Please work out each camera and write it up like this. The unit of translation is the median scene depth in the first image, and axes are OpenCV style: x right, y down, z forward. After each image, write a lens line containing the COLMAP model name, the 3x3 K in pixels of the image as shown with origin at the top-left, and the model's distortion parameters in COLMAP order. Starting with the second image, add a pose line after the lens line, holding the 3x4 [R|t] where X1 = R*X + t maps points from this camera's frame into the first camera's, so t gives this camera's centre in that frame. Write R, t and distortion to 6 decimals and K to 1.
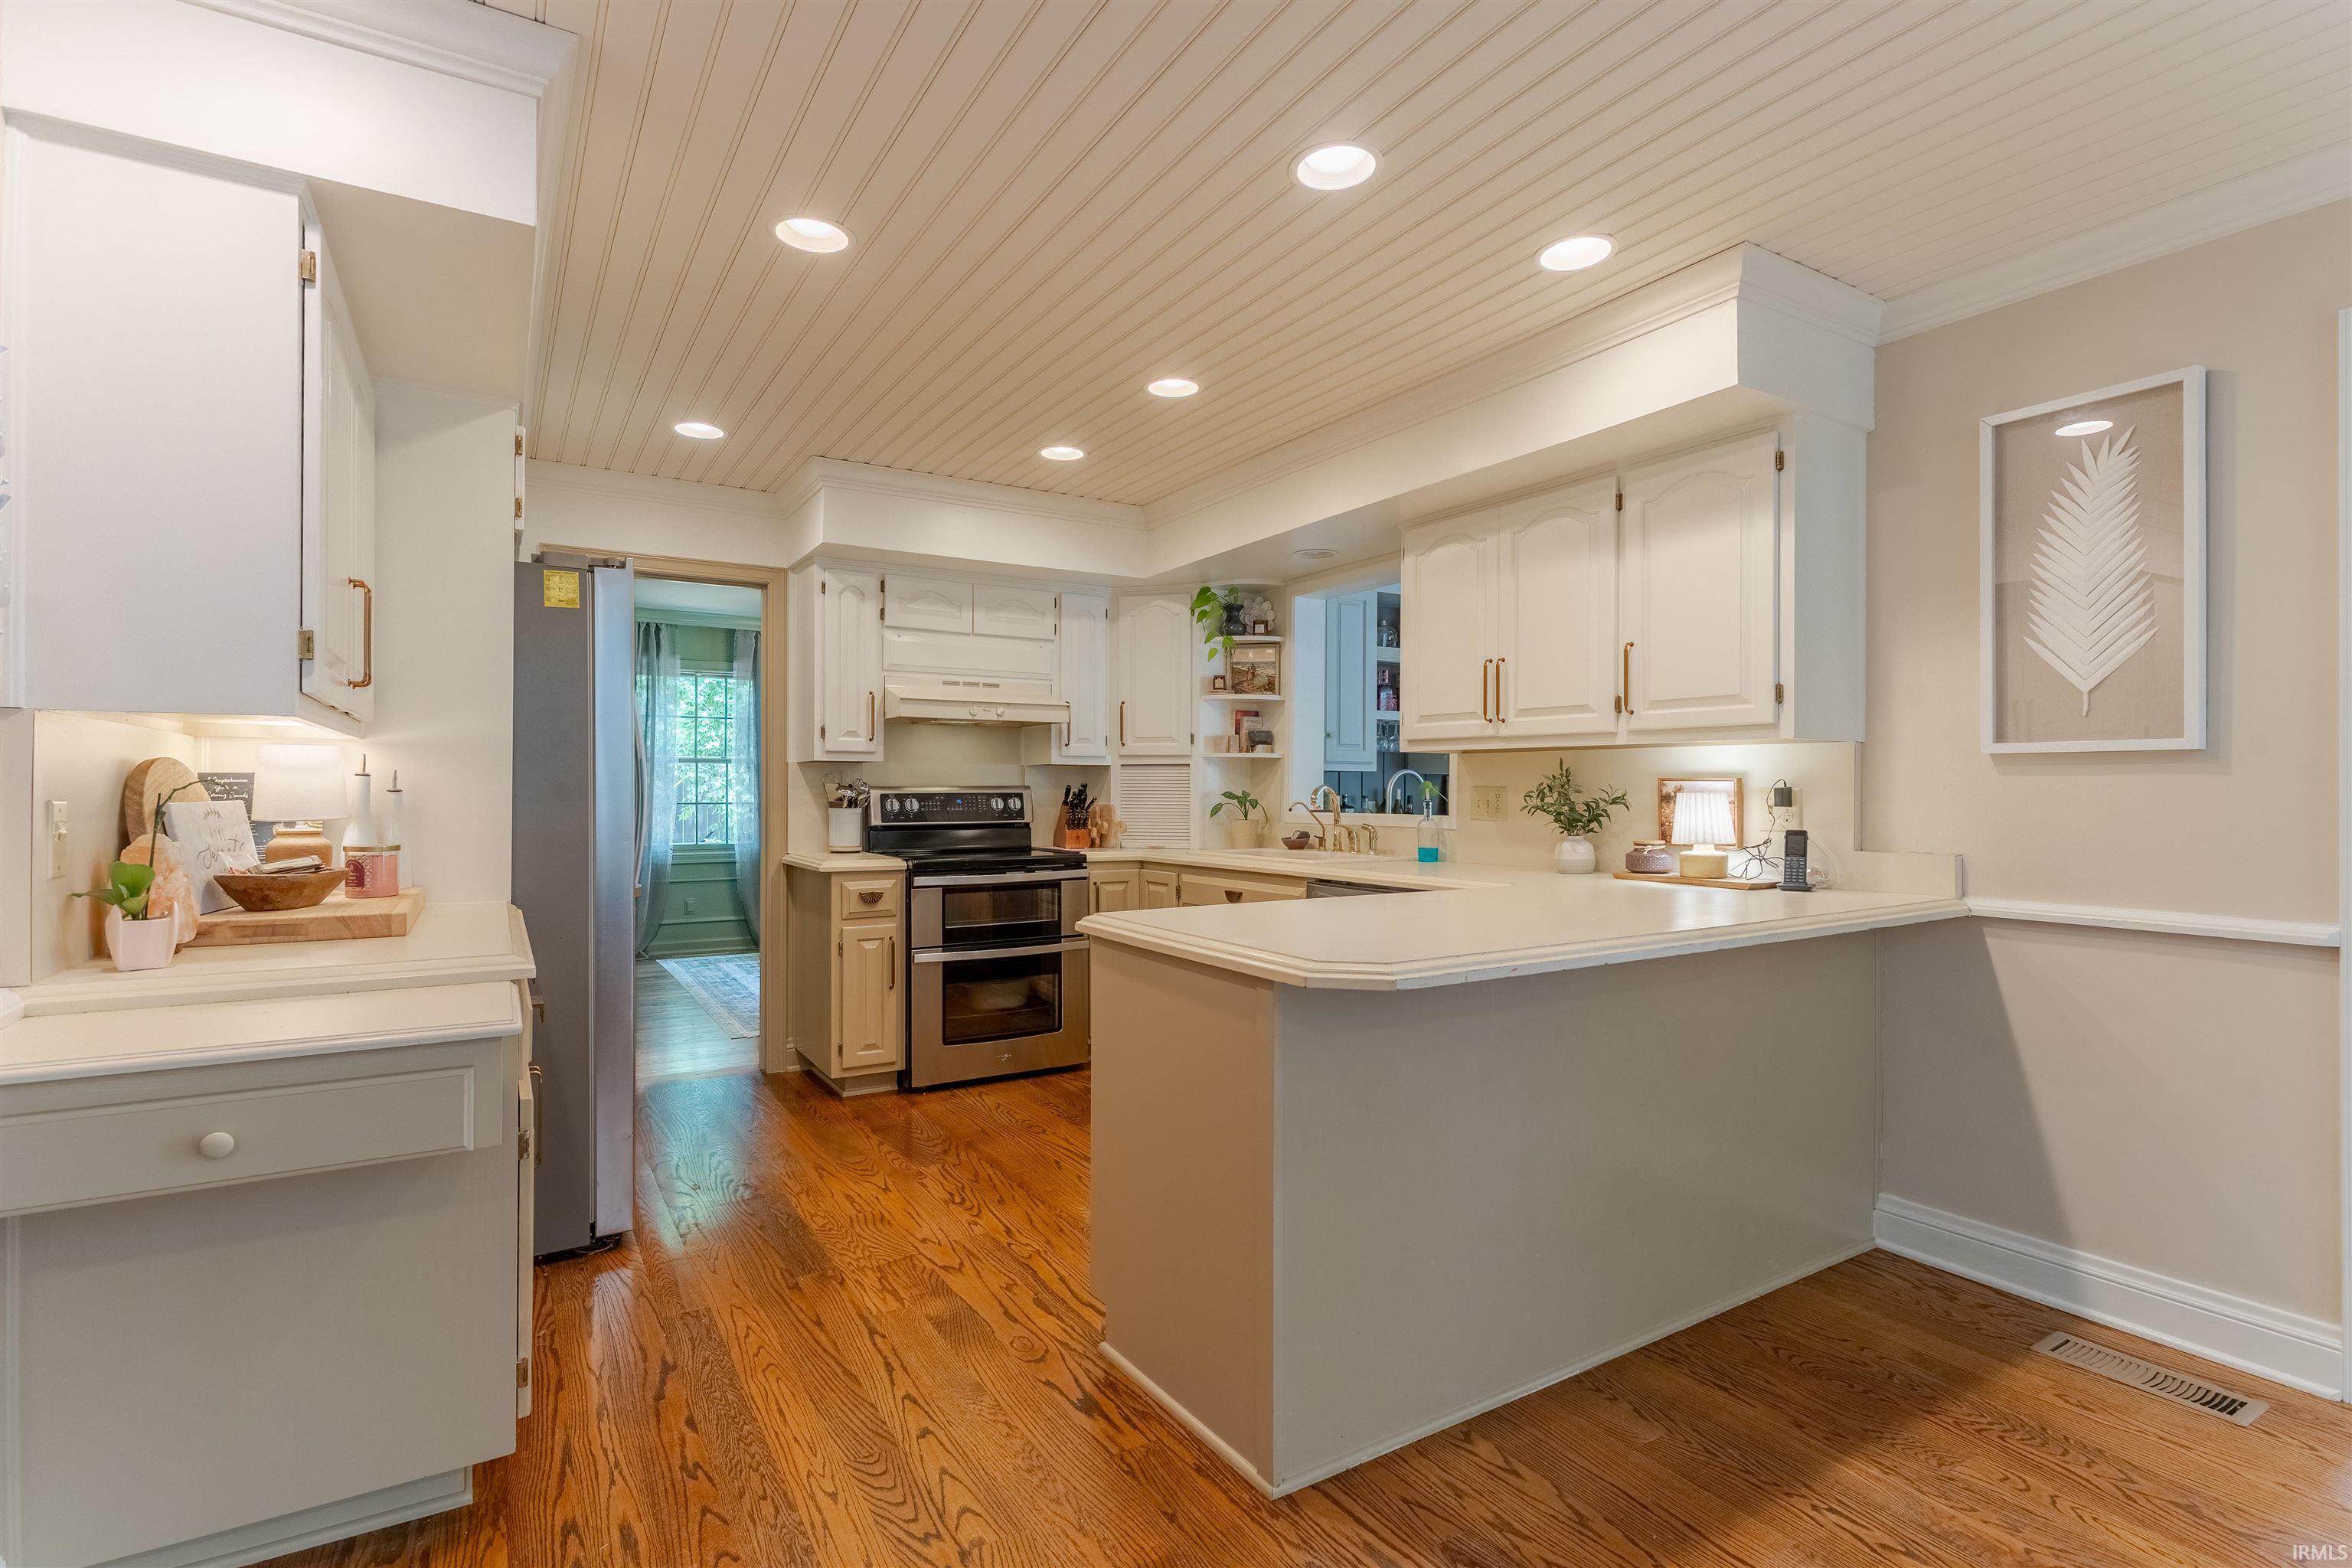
lens RADIAL K [[1131.5, 0, 1176.9], [0, 1131.5, 782.2], [0, 0, 1]] dist [0.006388, 0.001201]
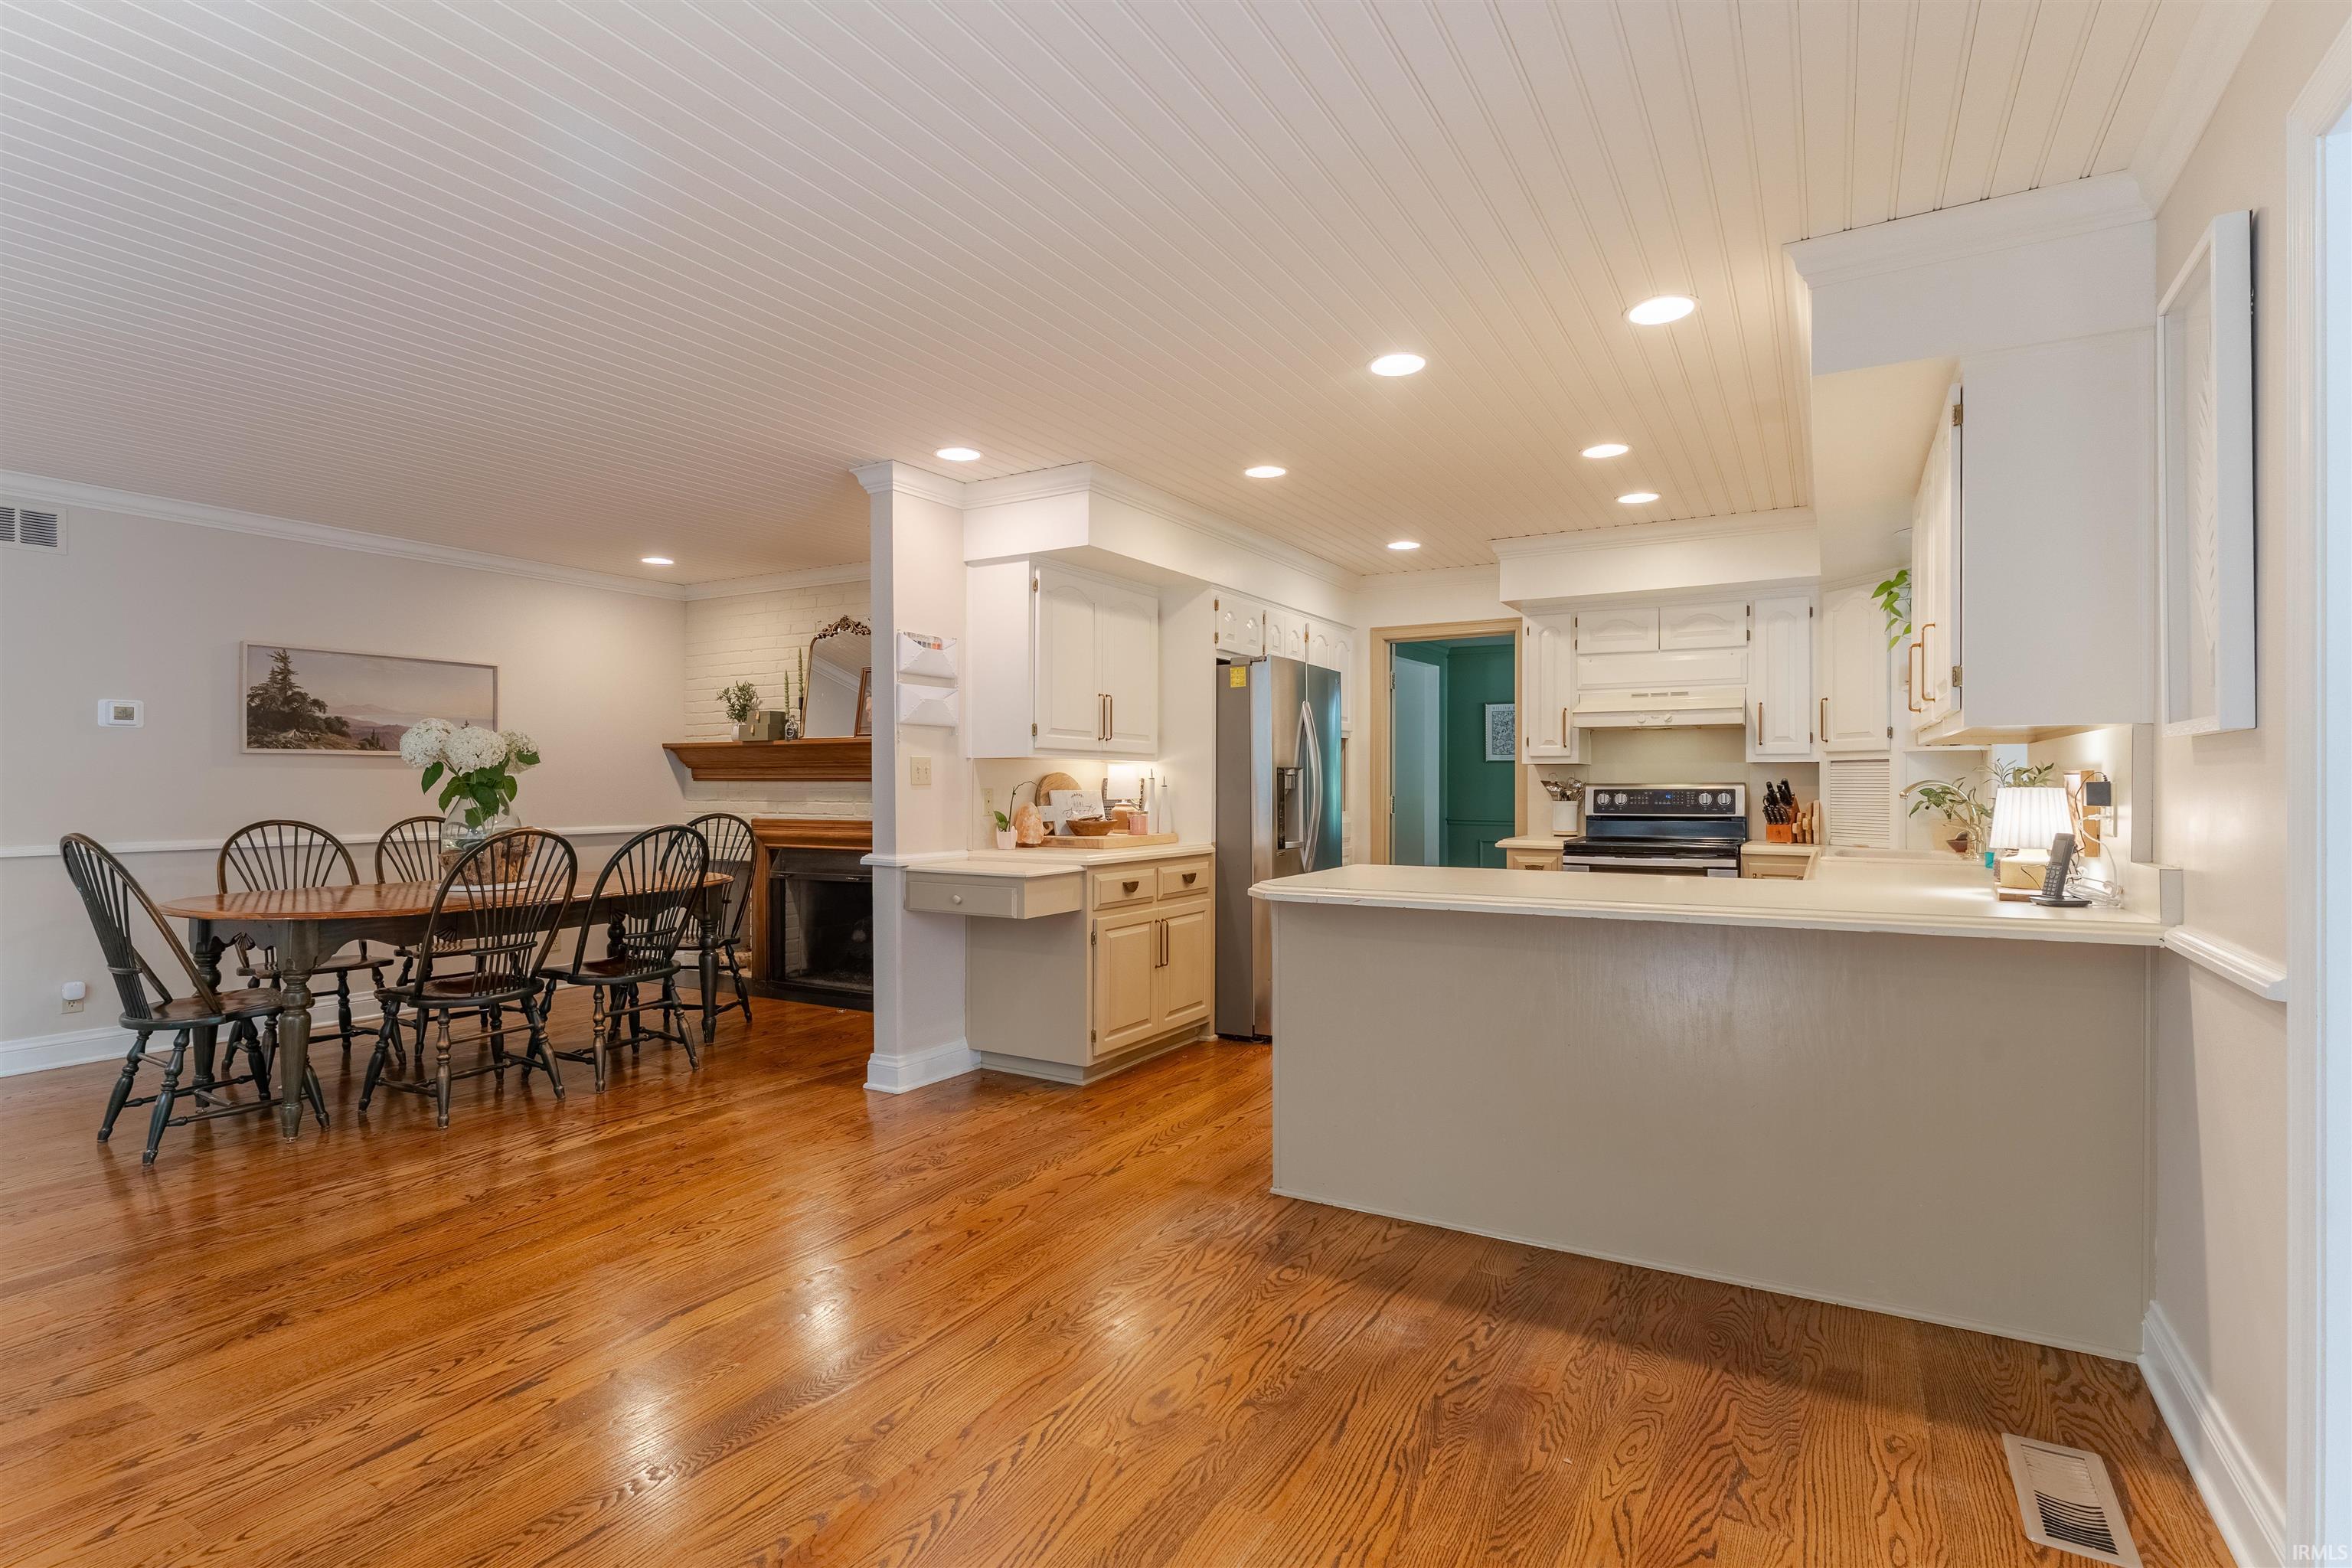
lens RADIAL K [[1131.5, 0, 1171.9], [0, 1131.5, 784.3], [0, 0, 1]] dist [0.006388, 0.001201]
pose [[0.469734, -0.002258, -0.882805, 0.623622], [0.004955, 0.999988, 0.000079, 0.002152], [0.882794, -0.004411, 0.469739, 0.022221]]
